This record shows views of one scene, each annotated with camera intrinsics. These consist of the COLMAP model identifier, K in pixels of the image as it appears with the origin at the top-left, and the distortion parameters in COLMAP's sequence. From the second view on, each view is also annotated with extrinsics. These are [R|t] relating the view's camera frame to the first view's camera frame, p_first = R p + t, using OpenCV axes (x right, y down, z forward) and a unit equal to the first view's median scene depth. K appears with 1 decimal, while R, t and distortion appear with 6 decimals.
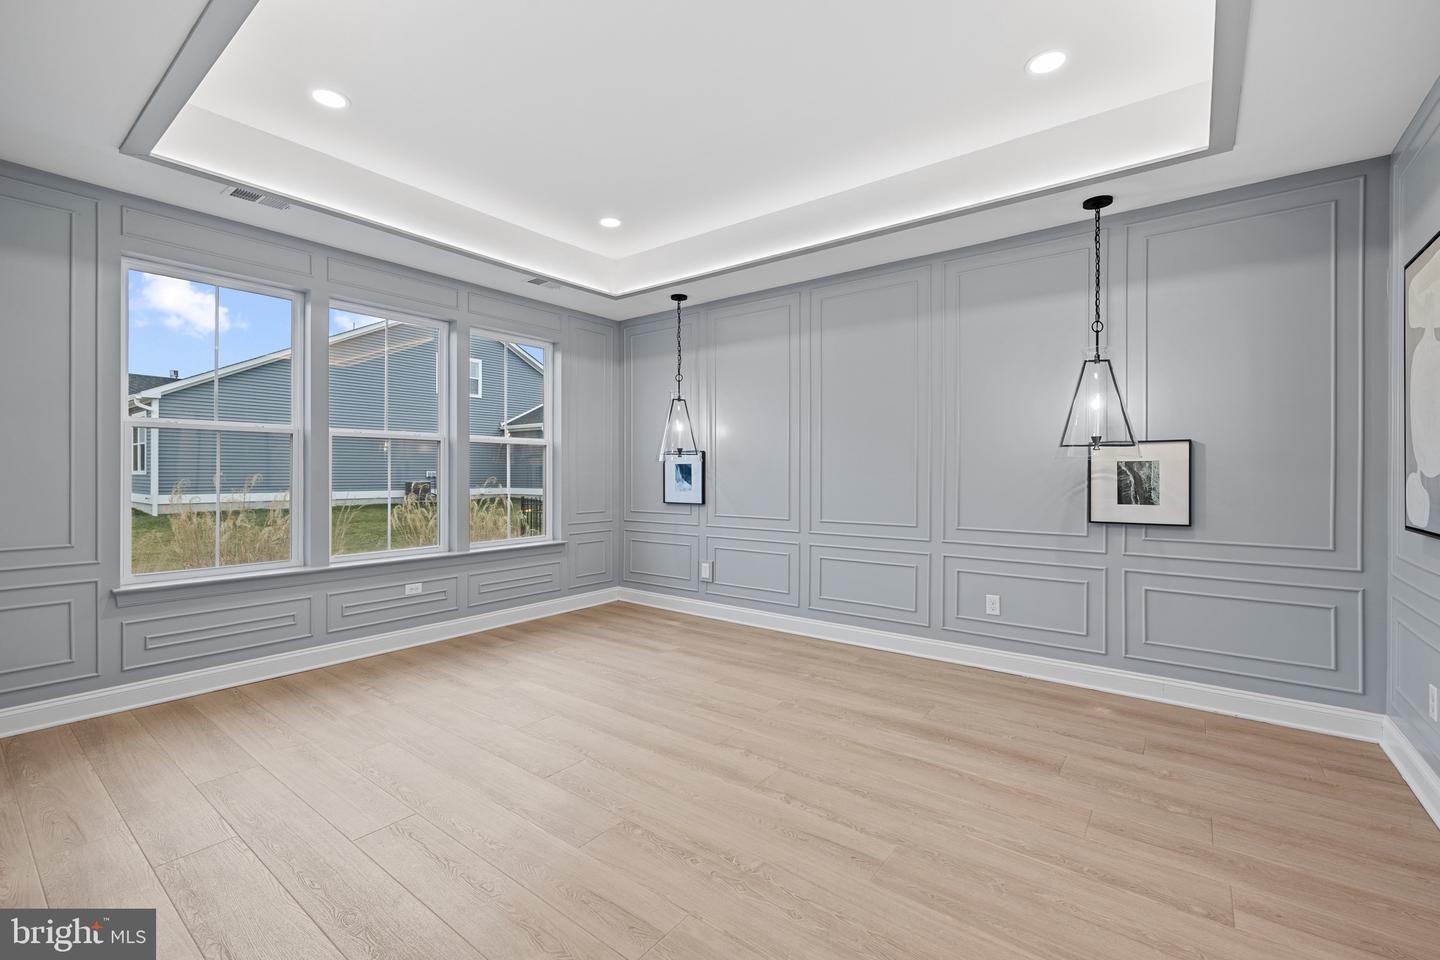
lens RADIAL K [[612.2, 0, 711.3], [0, 612.2, 471.6], [0, 0, 1]] dist [0.000242, 0.000131]
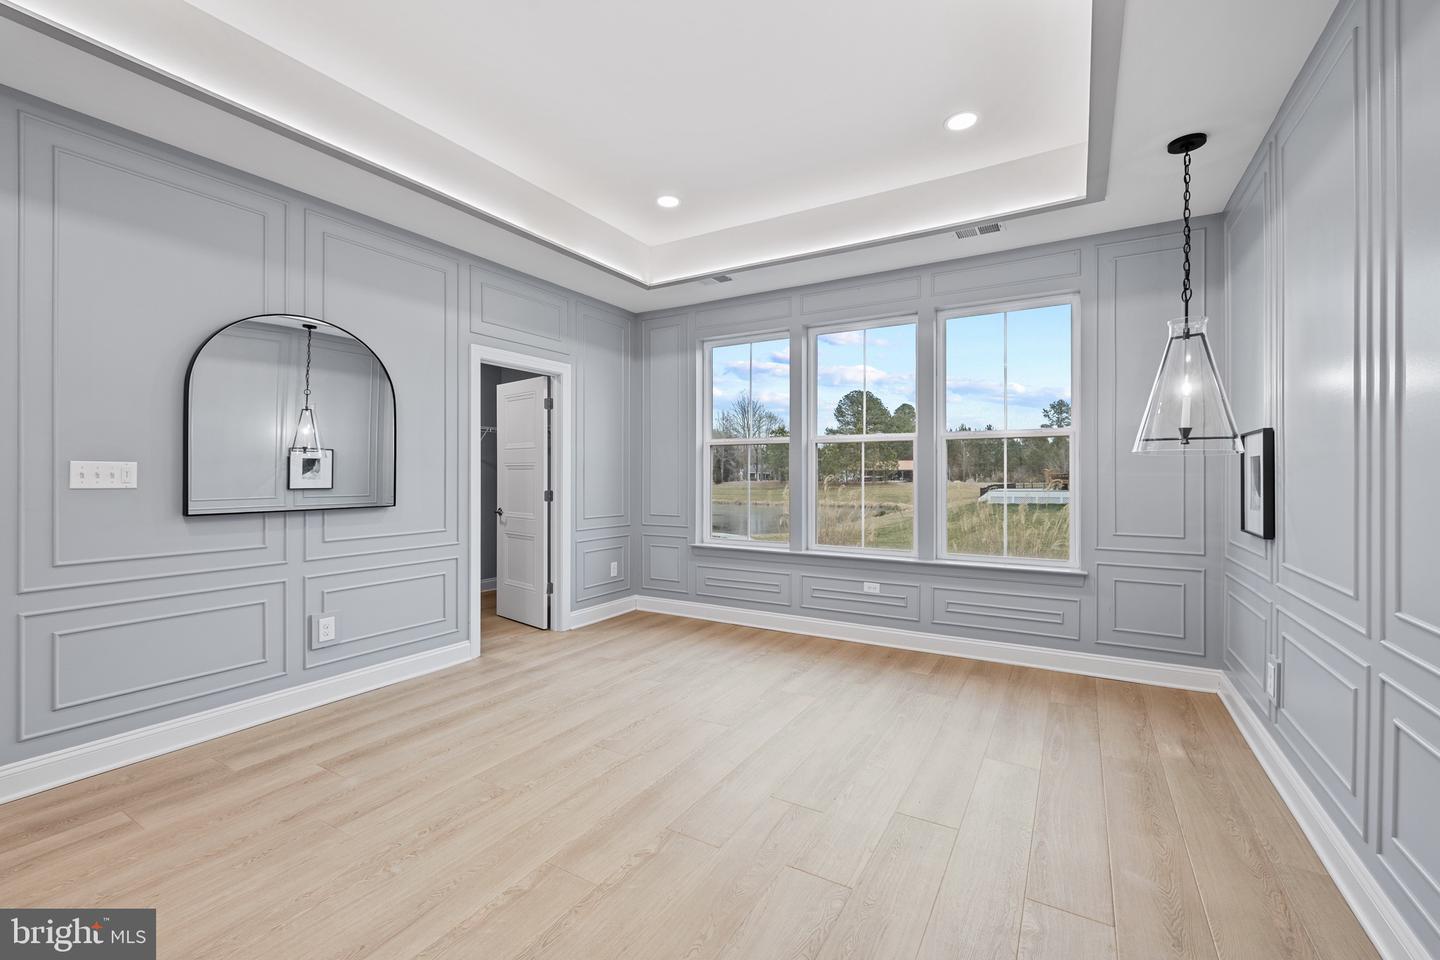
lens RADIAL K [[593.2, 0, 691.4], [0, 593.2, 482.4], [0, 0, 1]] dist [-0.000157, 0.000103]
pose [[0.123203, 0.013041, -0.992296, 0.536895], [0.003370, 0.999902, 0.013559, 0.000771], [0.992376, -0.005014, 0.123147, 0.677442]]
